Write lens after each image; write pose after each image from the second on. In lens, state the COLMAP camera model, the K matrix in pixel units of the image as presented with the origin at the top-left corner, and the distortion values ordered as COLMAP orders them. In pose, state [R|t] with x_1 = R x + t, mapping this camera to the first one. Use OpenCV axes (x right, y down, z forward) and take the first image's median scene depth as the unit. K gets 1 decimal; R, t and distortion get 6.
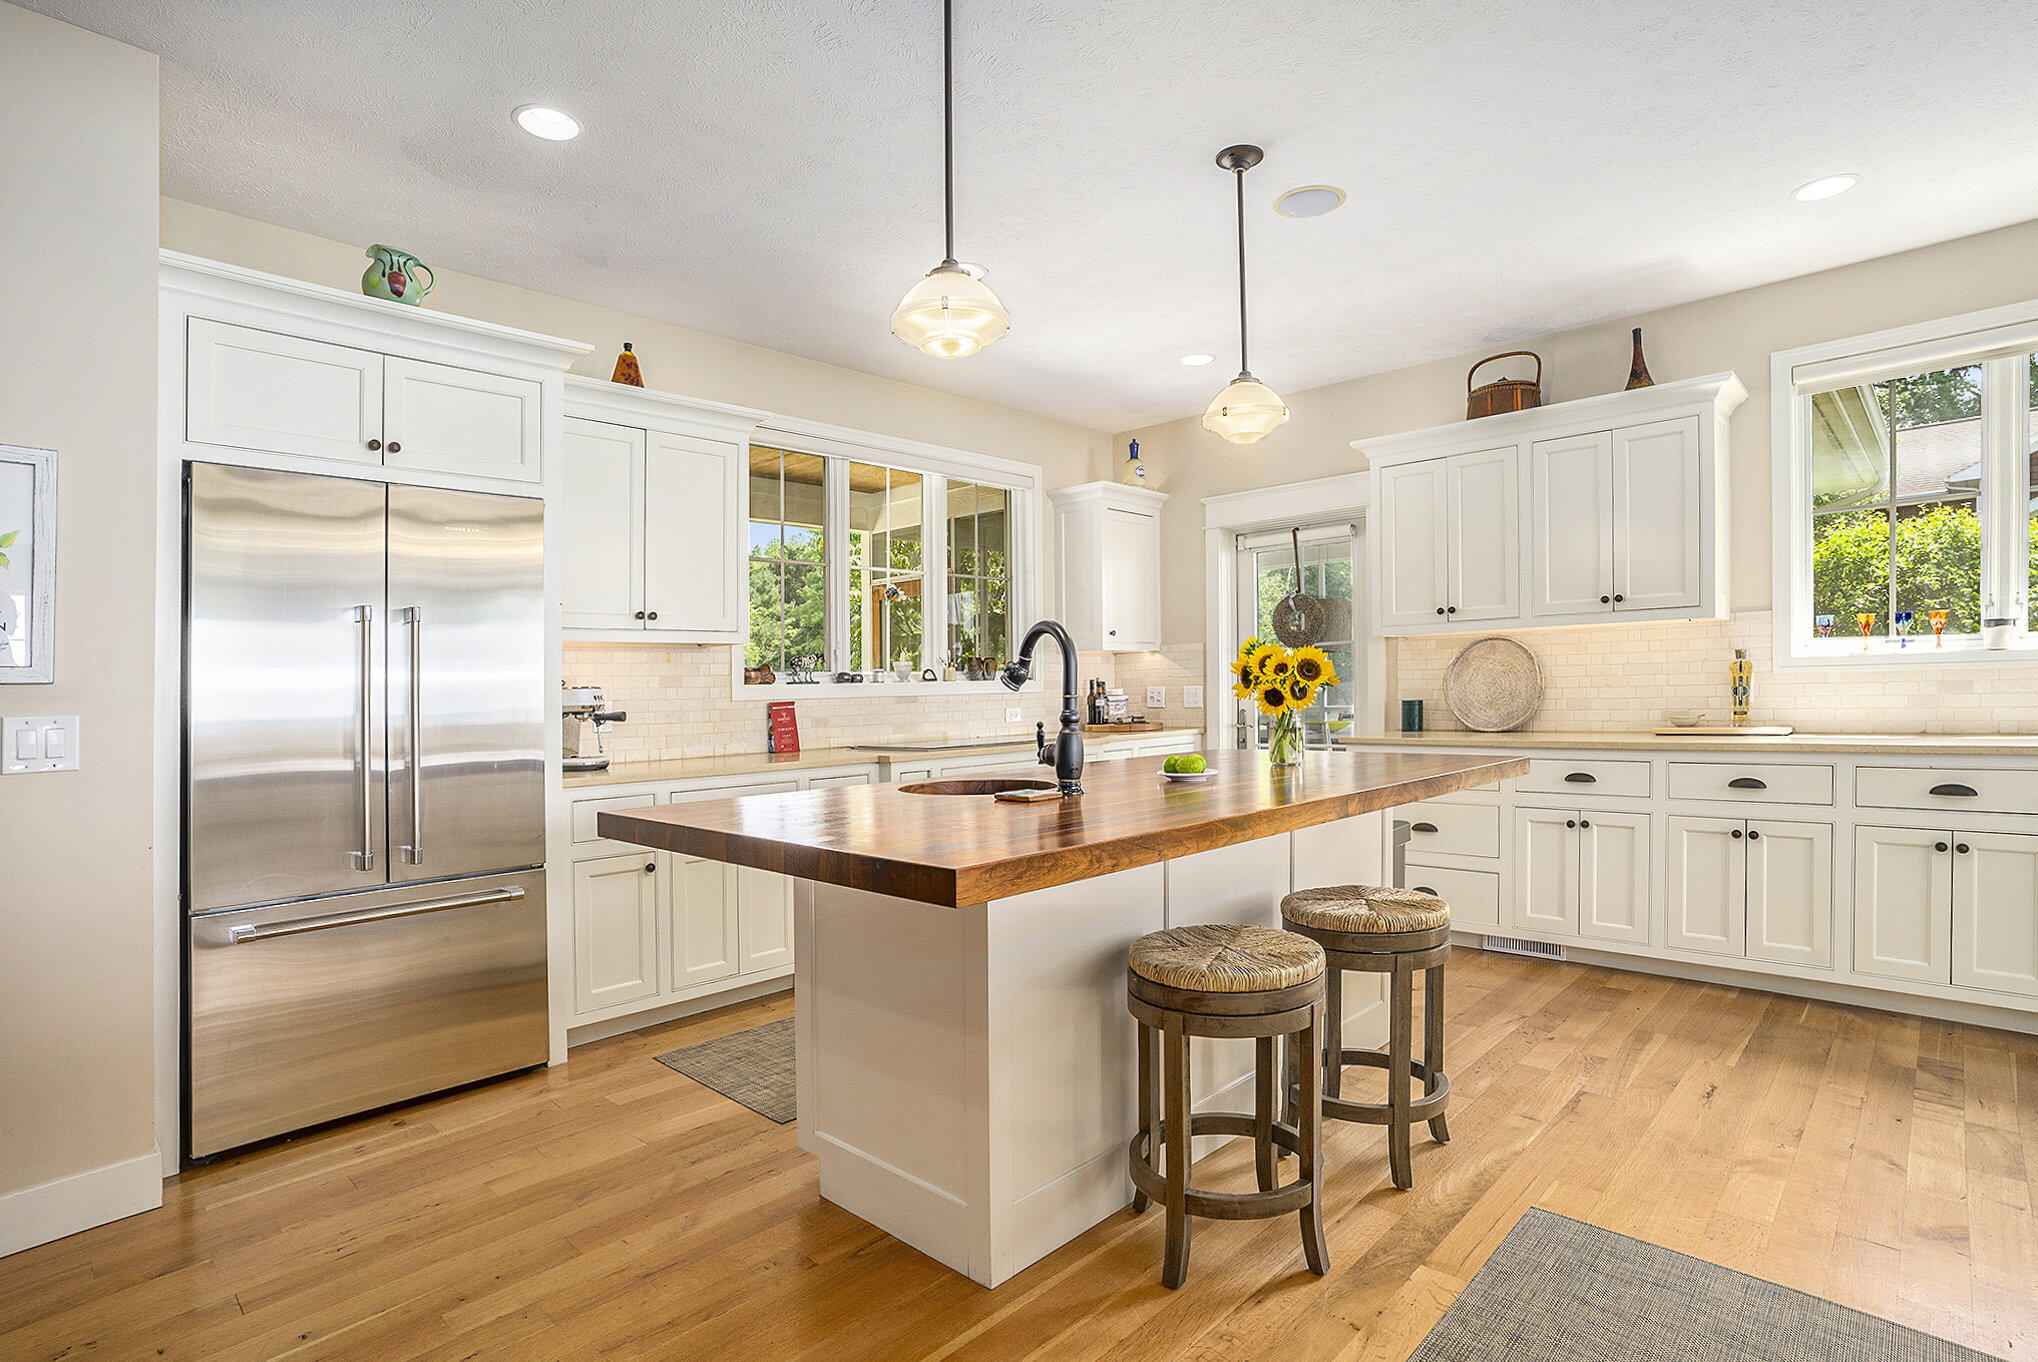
lens RADIAL K [[1042.9, 0, 1023.2], [0, 1042.9, 692.5], [0, 0, 1]] dist [-0.003781, 0.001052]
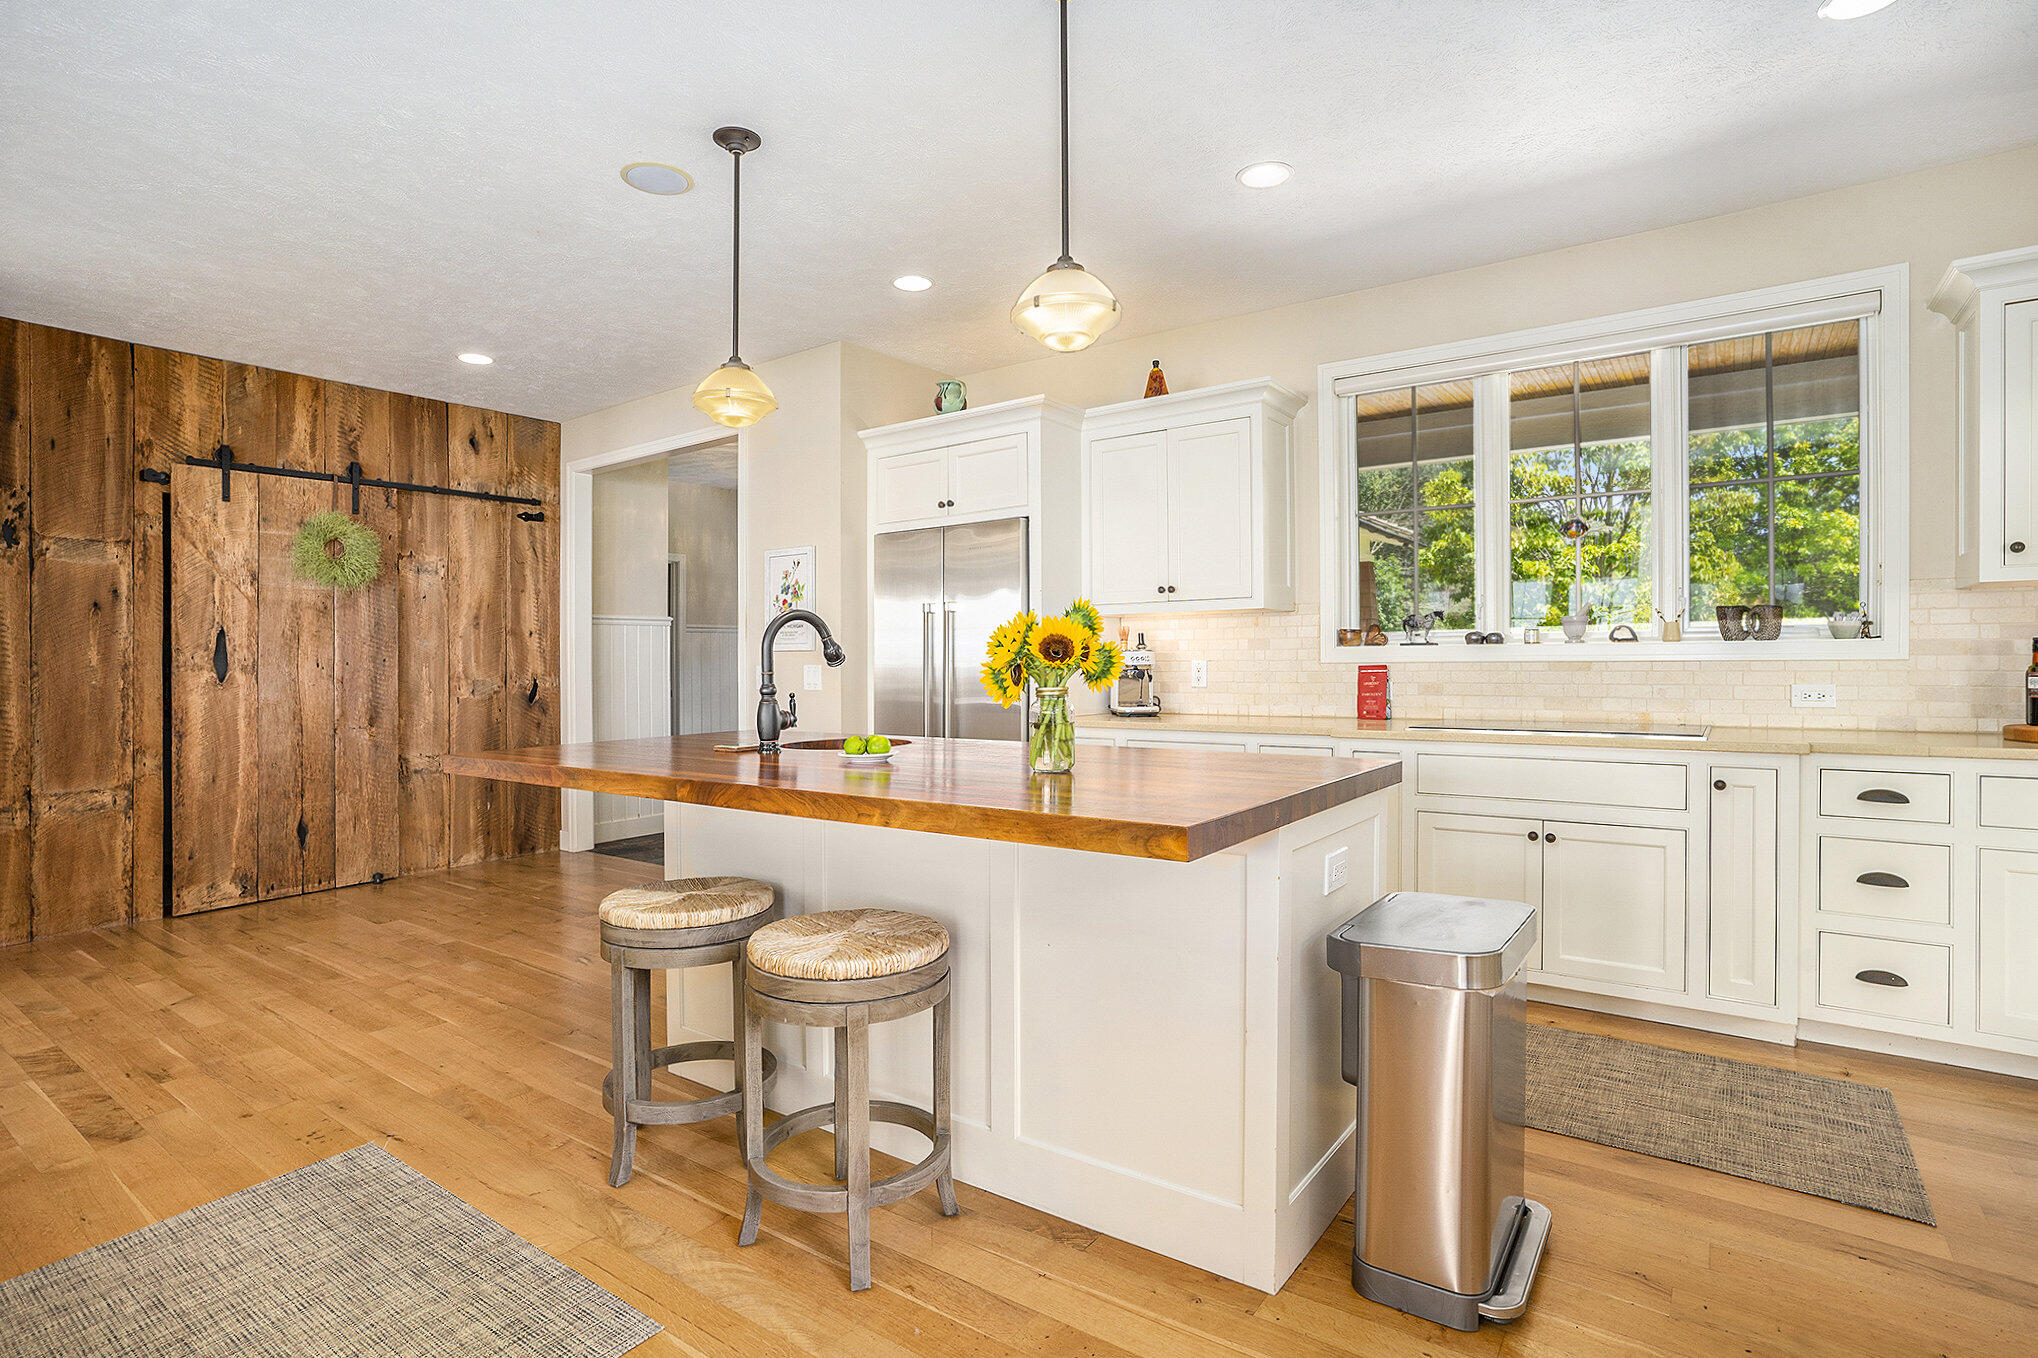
lens RADIAL K [[1011.3, 0, 1009.7], [0, 1011.3, 646.6], [0, 0, 1]] dist [-0.013384, -0.000027]
pose [[0.125689, 0.005784, -0.992053, 0.661570], [-0.000041, 0.999983, 0.005825, -0.013441], [0.992070, -0.000692, 0.125687, 0.602997]]
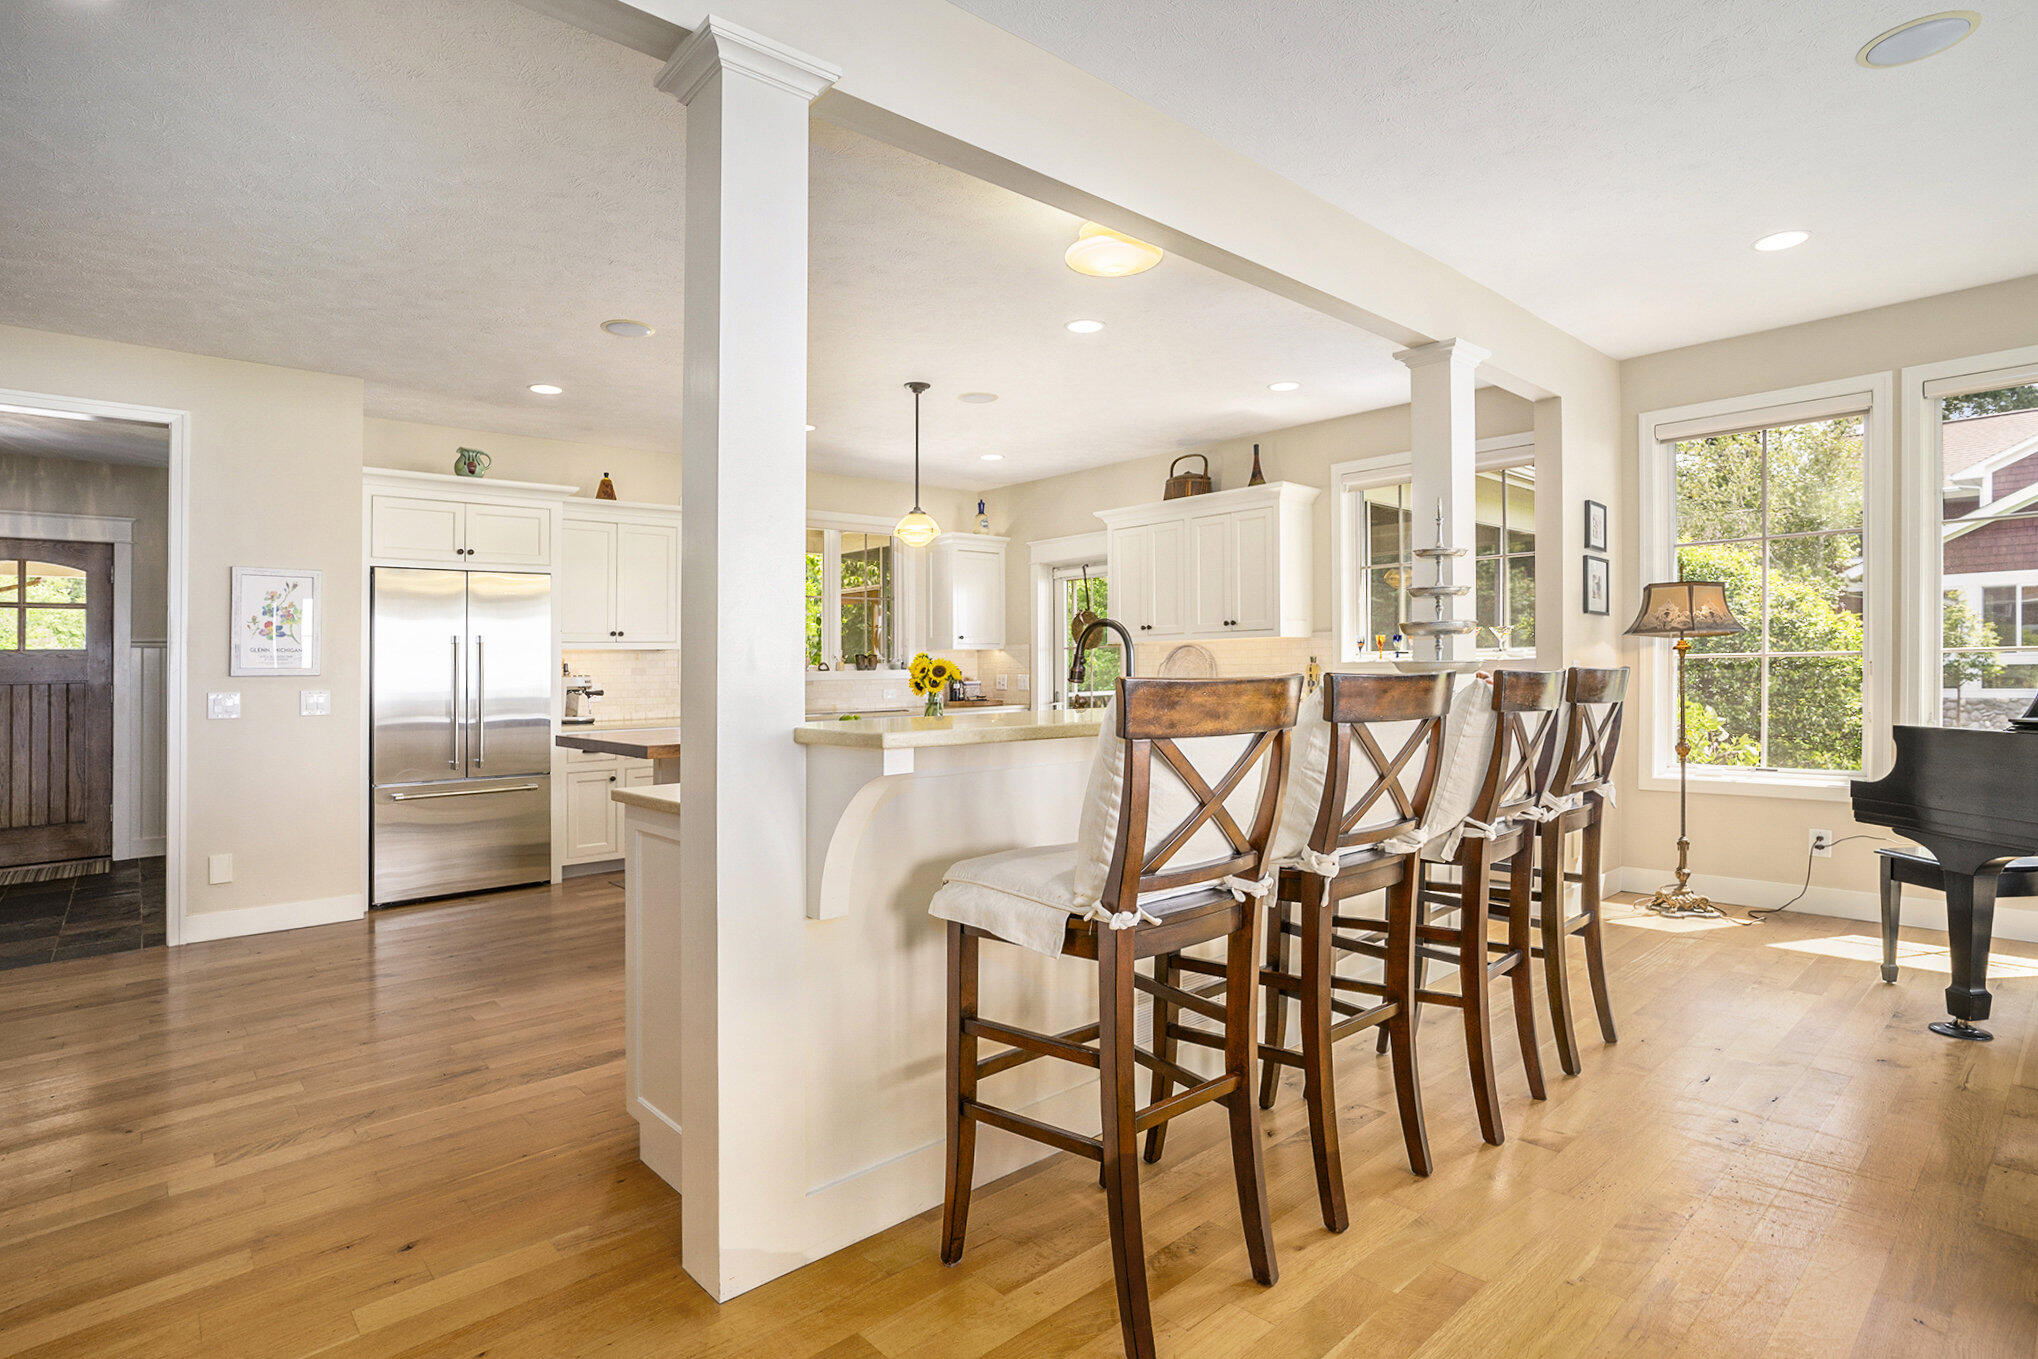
lens RADIAL K [[1045.9, 0, 1019.0], [0, 1045.9, 679.5], [0, 0, 1]] dist [0.000378, -0.000397]
pose [[0.996762, 0.008981, -0.079907, 0.377768], [-0.008333, 0.999930, 0.008436, -0.016665], [0.079977, -0.007743, 0.996767, -0.568725]]
